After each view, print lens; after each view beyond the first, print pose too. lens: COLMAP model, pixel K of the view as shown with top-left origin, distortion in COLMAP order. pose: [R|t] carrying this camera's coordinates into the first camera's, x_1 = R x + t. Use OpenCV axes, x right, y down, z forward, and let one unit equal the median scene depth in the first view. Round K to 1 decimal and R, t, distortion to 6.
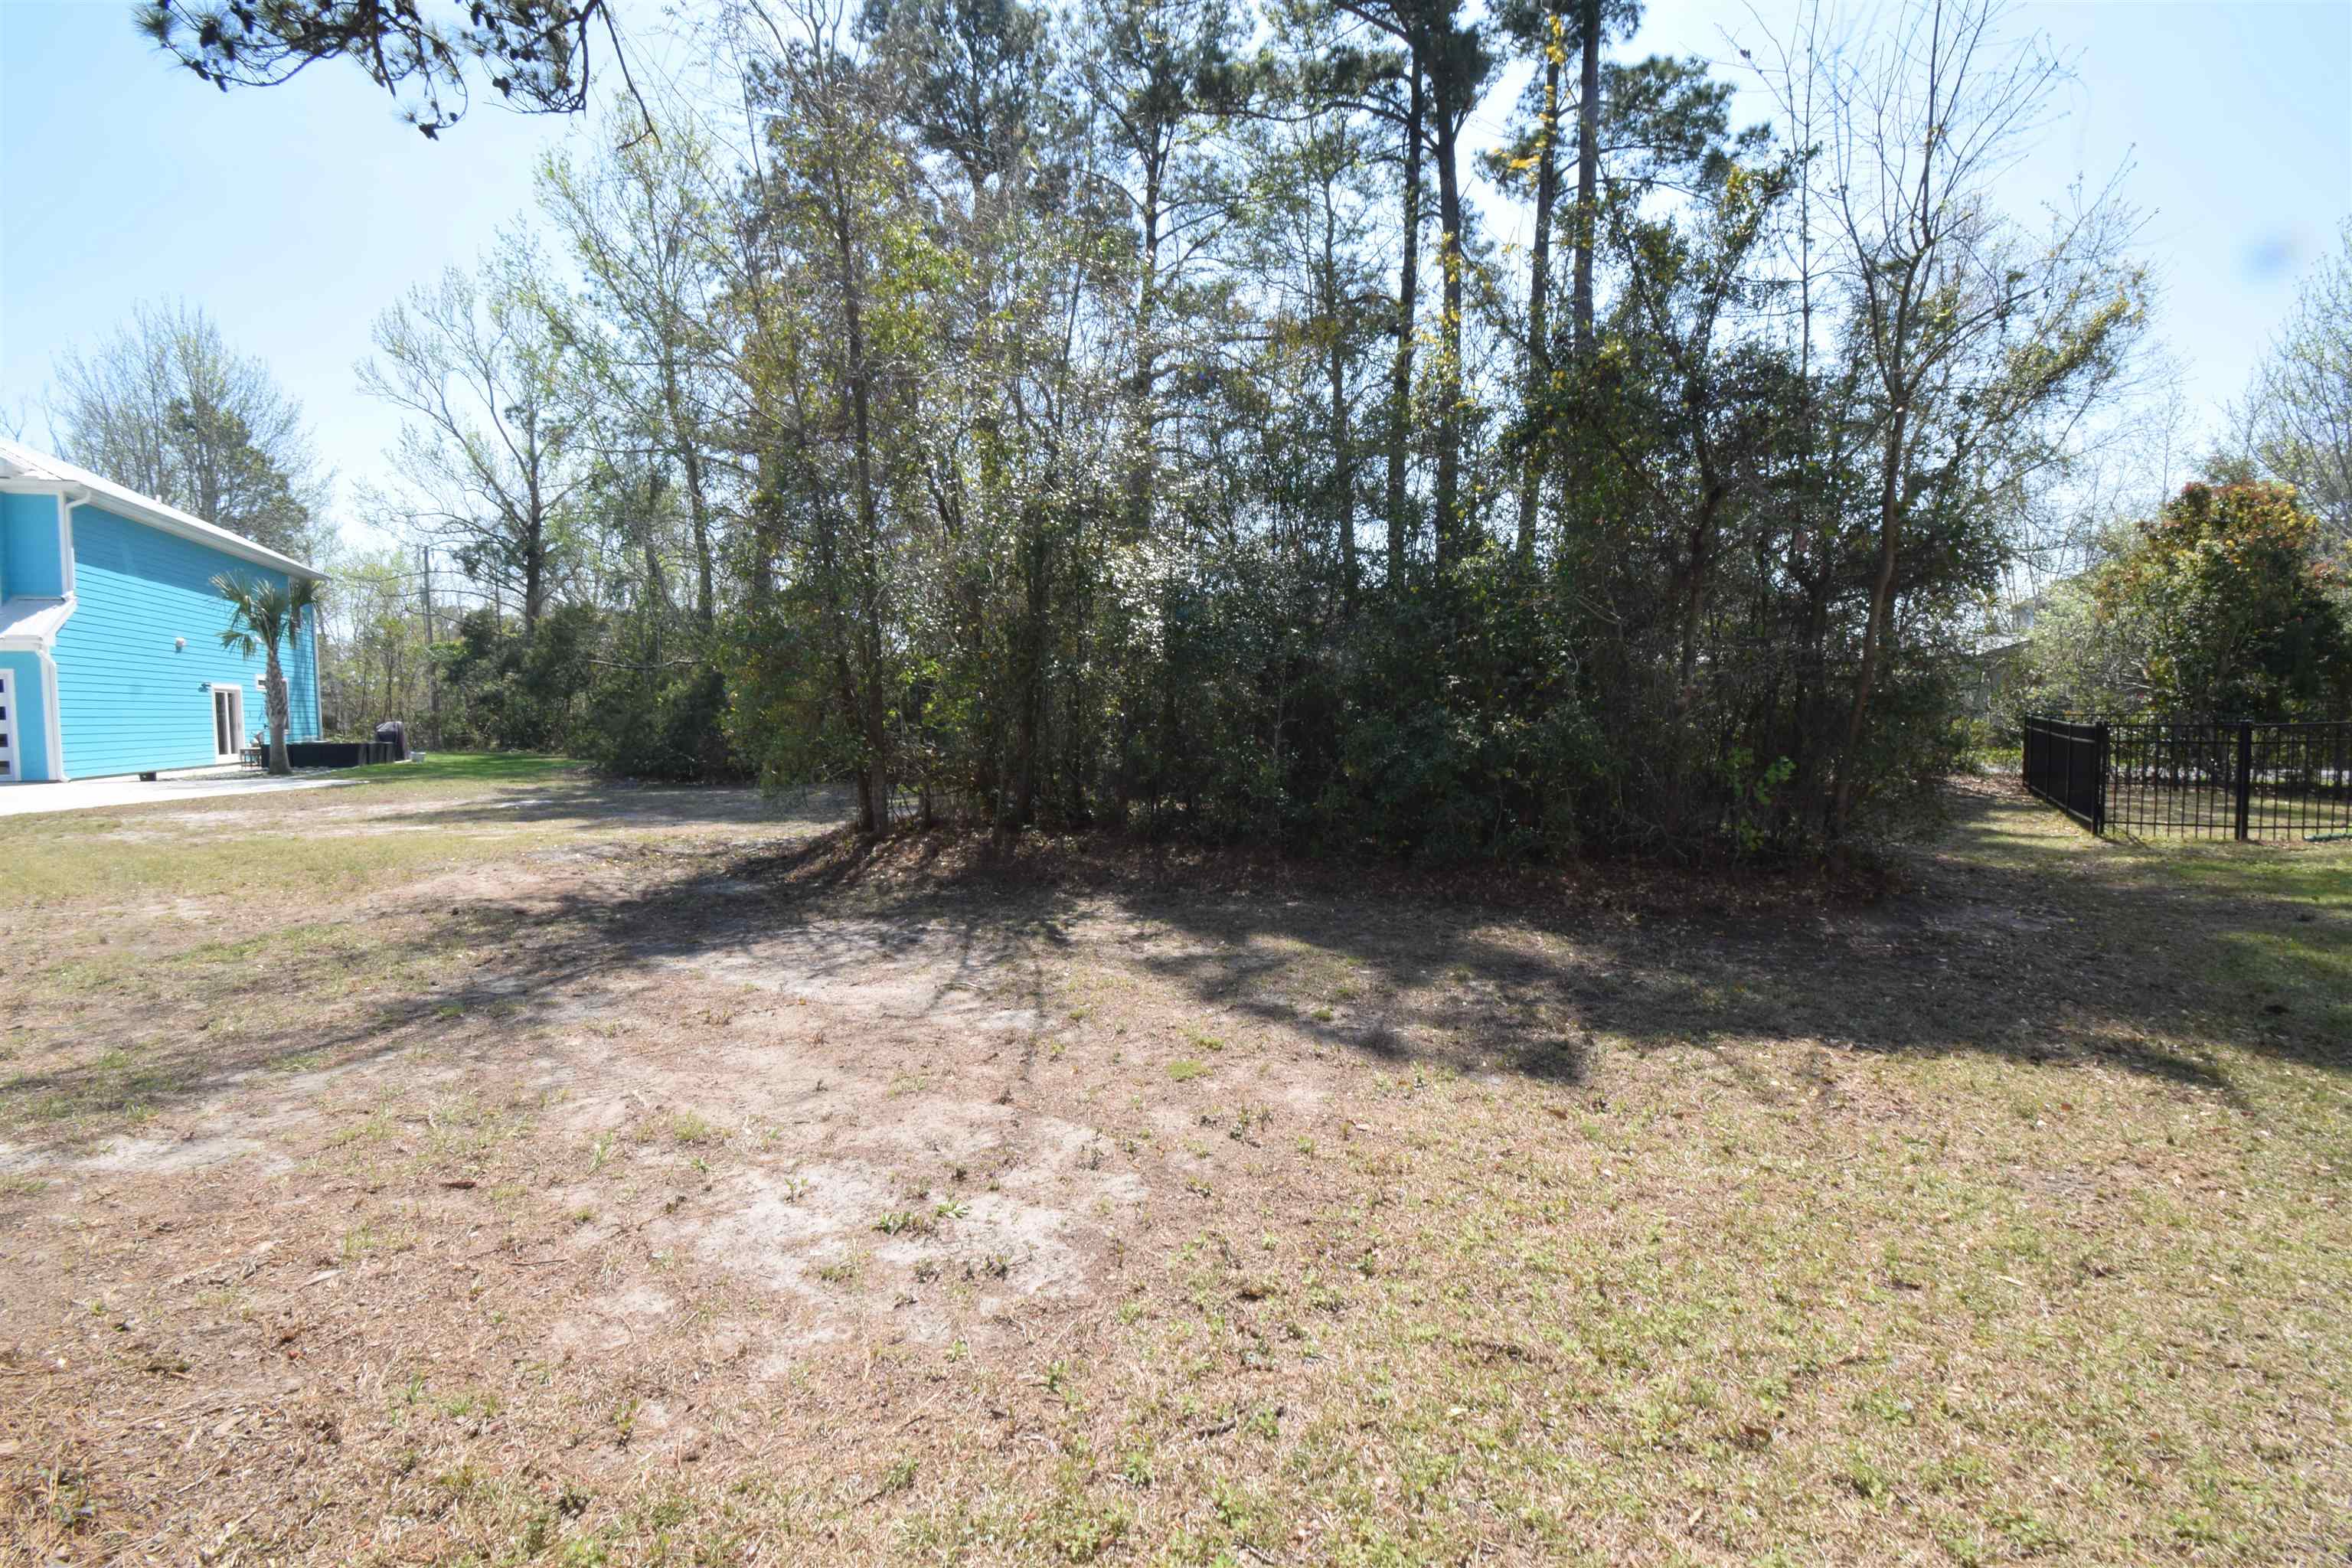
lens RADIAL K [[1030.4, 0, 1165.8], [0, 1030.4, 797.0], [0, 0, 1]] dist [0.013713, -0.025265]
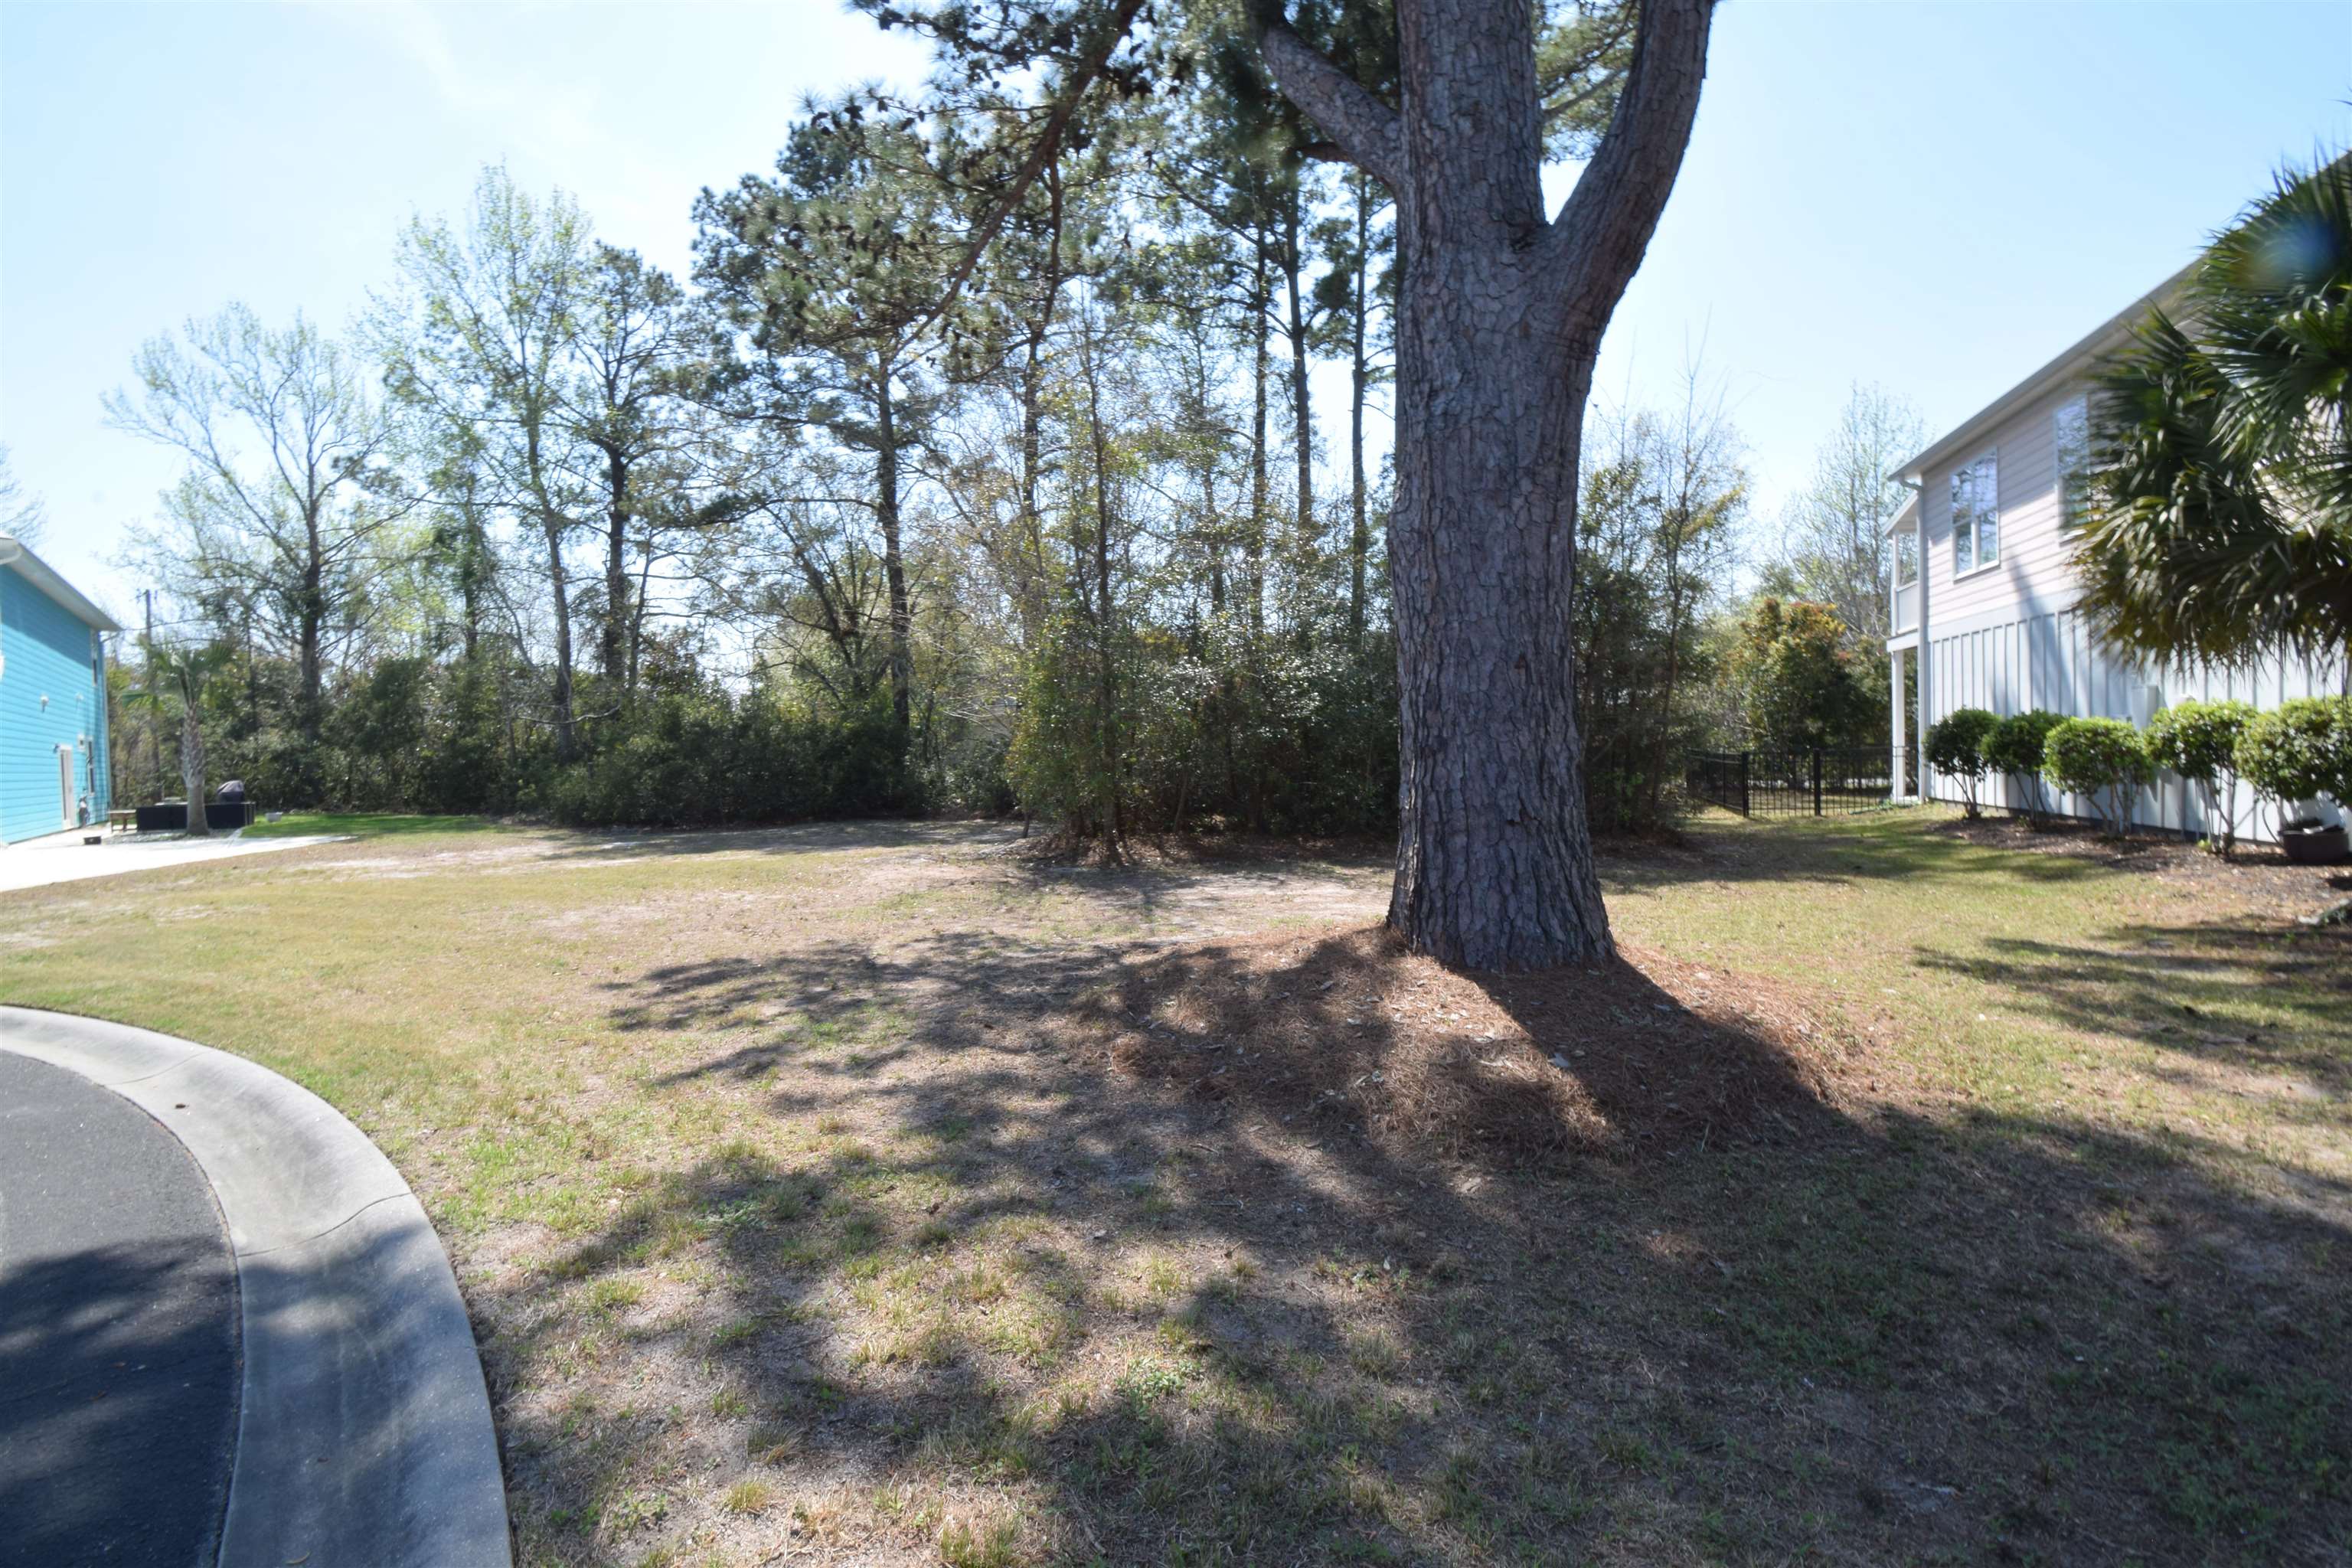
lens RADIAL K [[1030.4, 0, 1165.8], [0, 1030.4, 797.0], [0, 0, 1]] dist [0.013713, -0.025265]
pose [[0.958590, -0.028740, 0.283337, -0.309845], [0.040791, 0.998493, -0.036724, 0.016275], [-0.281855, 0.046761, 0.958317, -0.227107]]
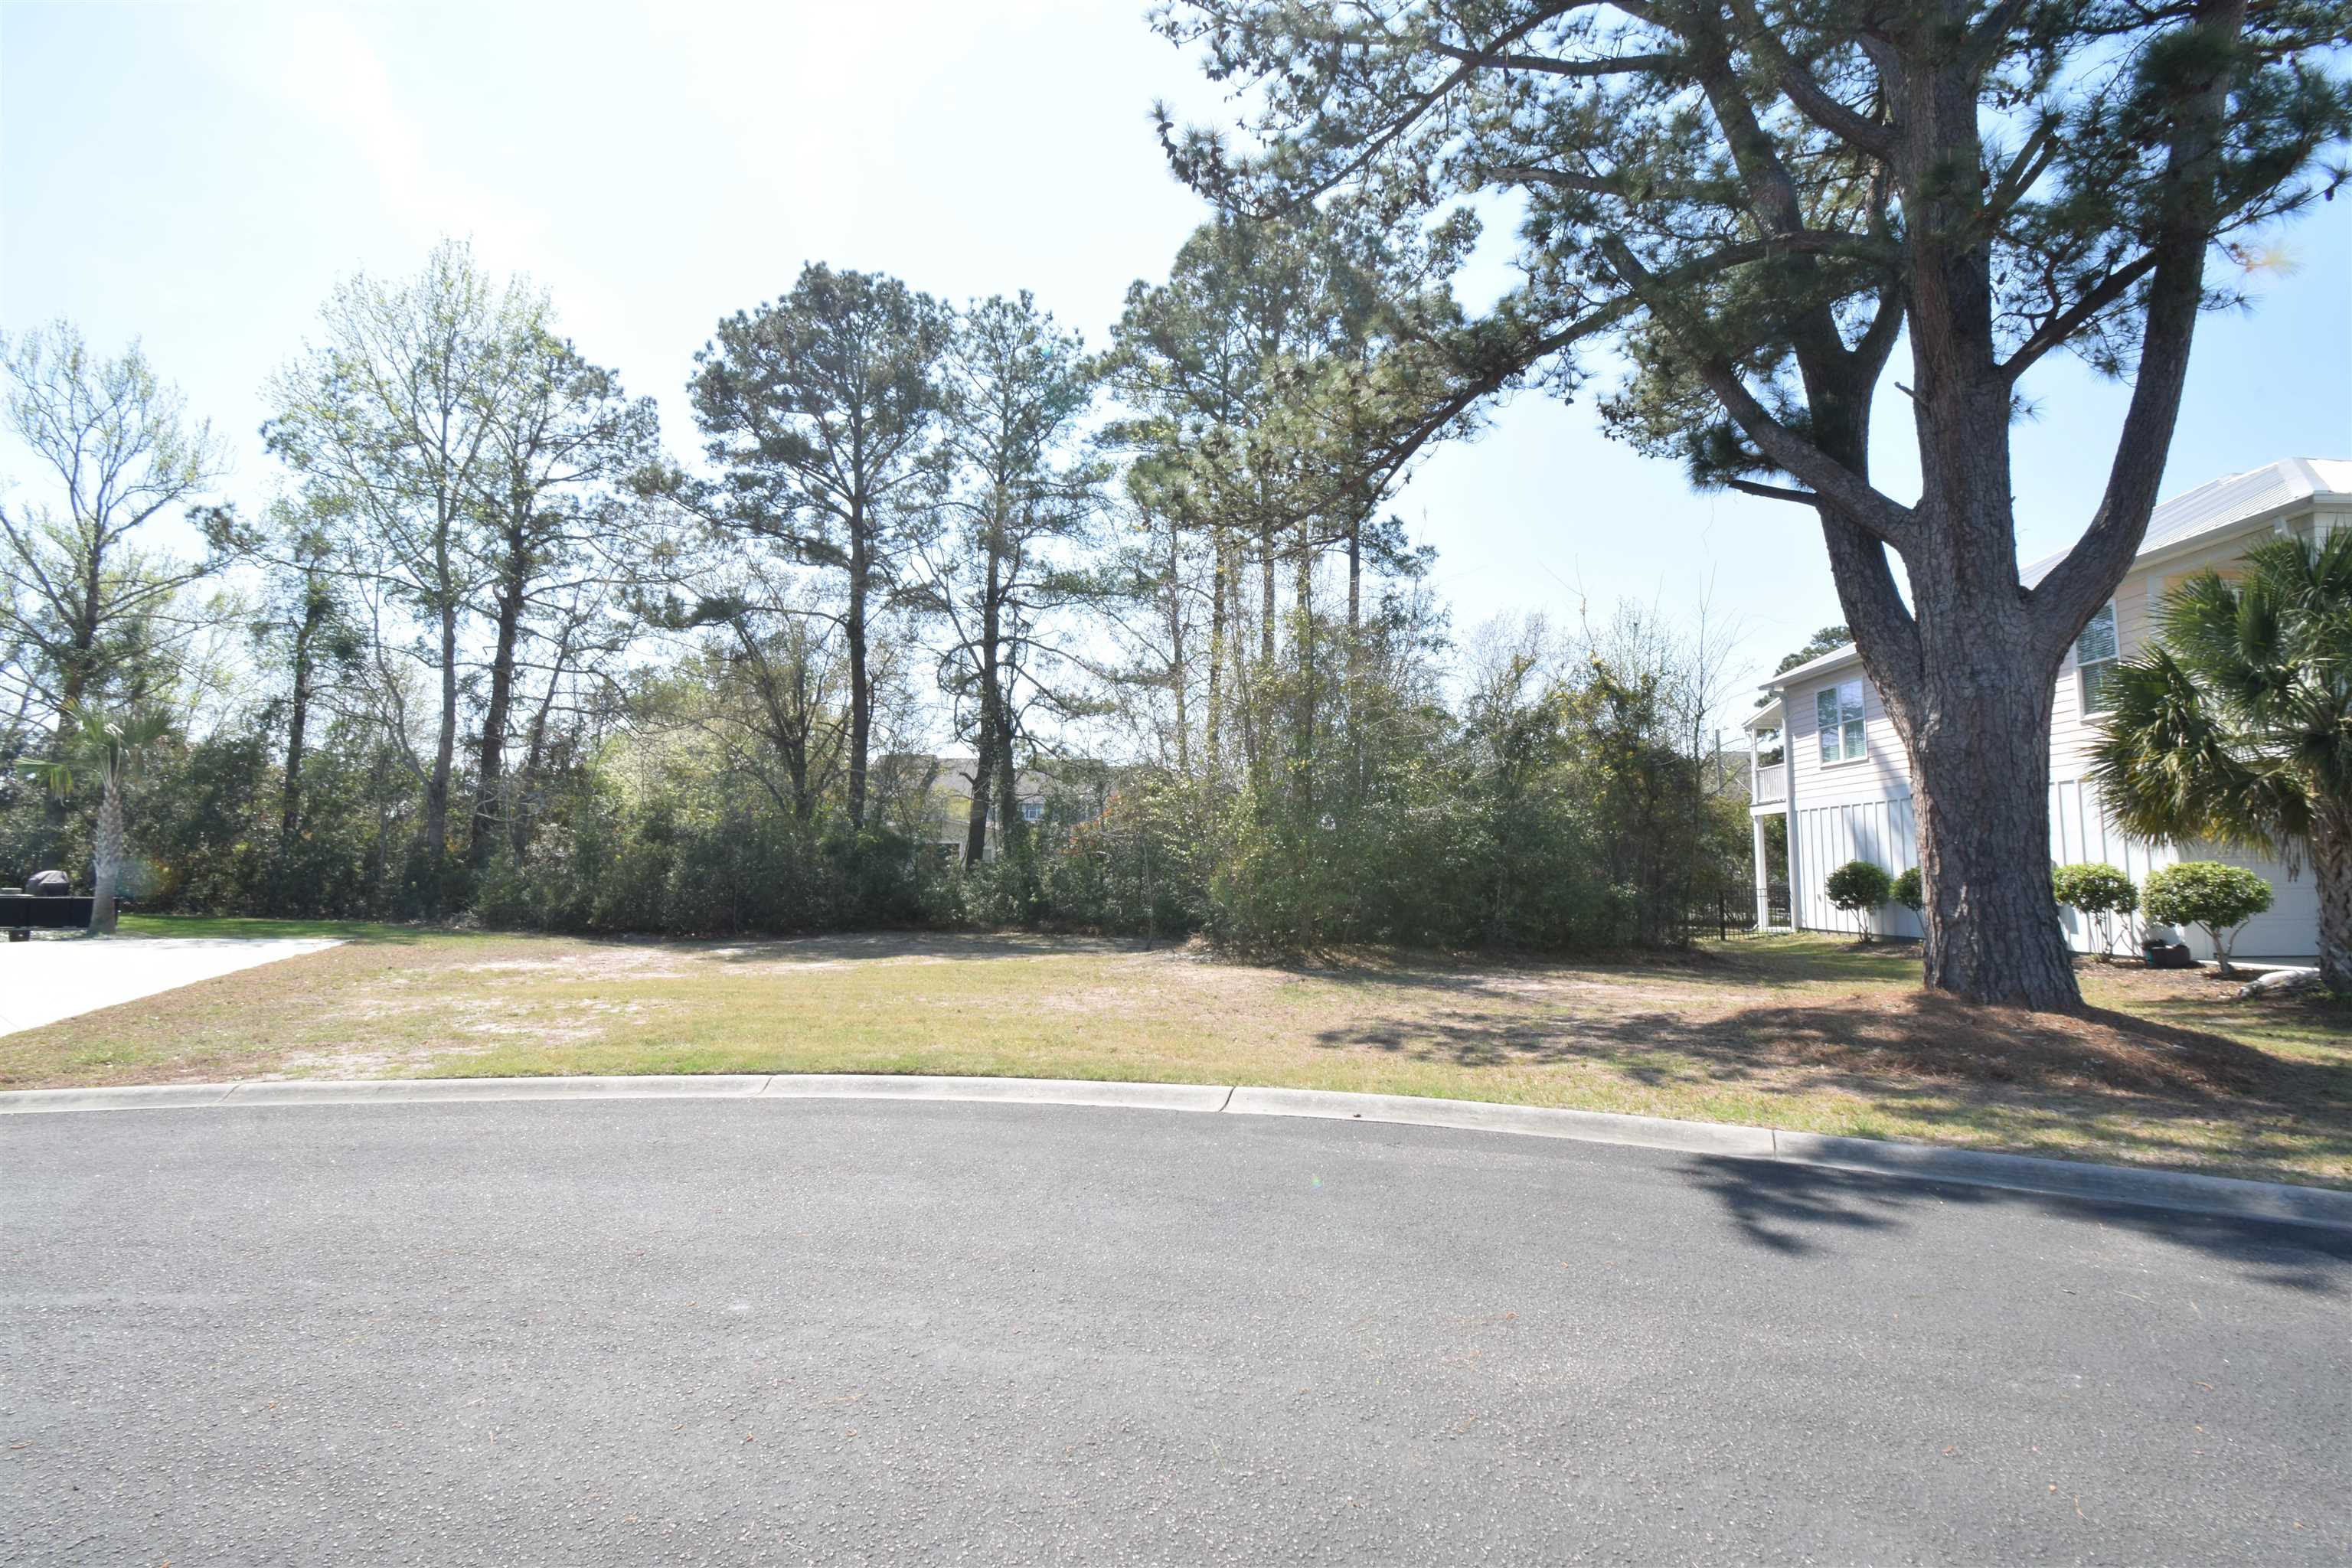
lens RADIAL K [[1030.4, 0, 1165.8], [0, 1030.4, 797.0], [0, 0, 1]] dist [0.013713, -0.025265]
pose [[0.848108, 0.054175, 0.527047, -0.727762], [0.028792, 0.988576, -0.147948, 0.016916], [-0.529041, 0.140650, 0.836859, -0.173671]]
